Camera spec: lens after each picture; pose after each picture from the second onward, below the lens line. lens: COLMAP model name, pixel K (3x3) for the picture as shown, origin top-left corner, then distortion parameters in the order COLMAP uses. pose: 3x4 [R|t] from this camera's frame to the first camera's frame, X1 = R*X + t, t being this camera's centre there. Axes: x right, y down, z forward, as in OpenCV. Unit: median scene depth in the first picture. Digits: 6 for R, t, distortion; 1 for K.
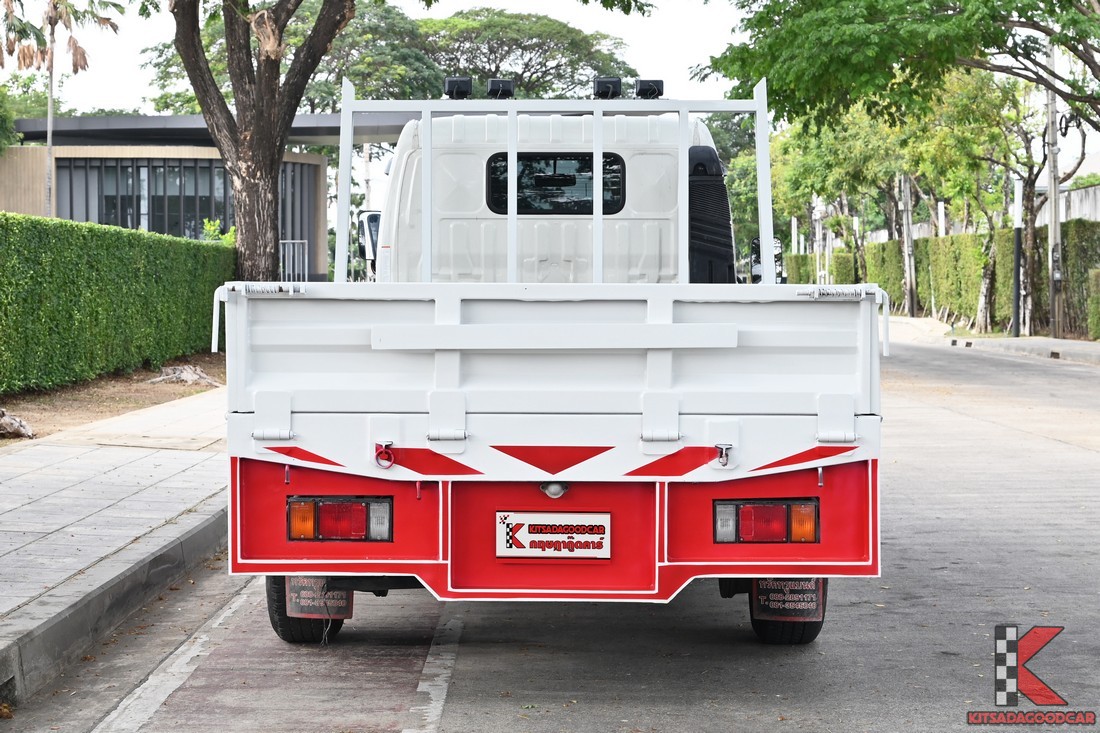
lens RADIAL K [[2269.1, 0, 550.0], [0, 2269.1, 366.5], [0, 0, 1]] dist [0.019615, -0.182463]
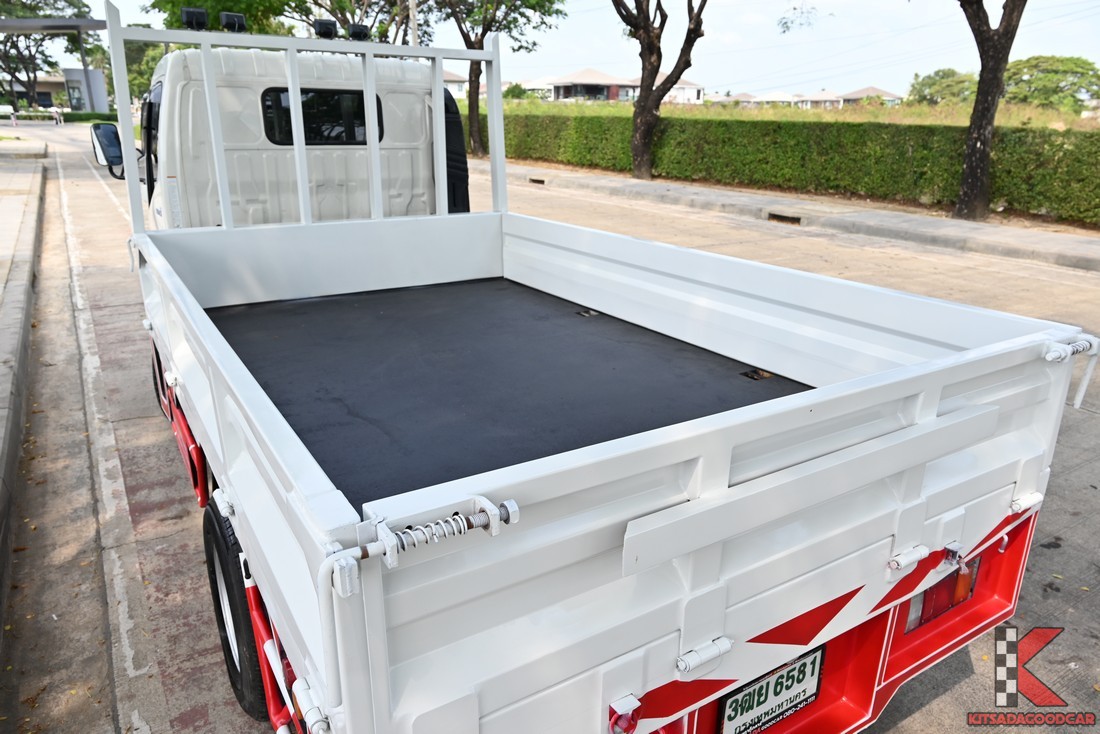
lens RADIAL K [[742.3, 0, 550.0], [0, 742.3, 367.0], [0, 0, 1]] dist [0.075089, -0.089150]
pose [[0.844656, -0.162623, 0.510009, -0.117327], [0.004281, 0.954760, 0.297346, -0.072149], [-0.535292, -0.248972, 0.807141, 0.593519]]
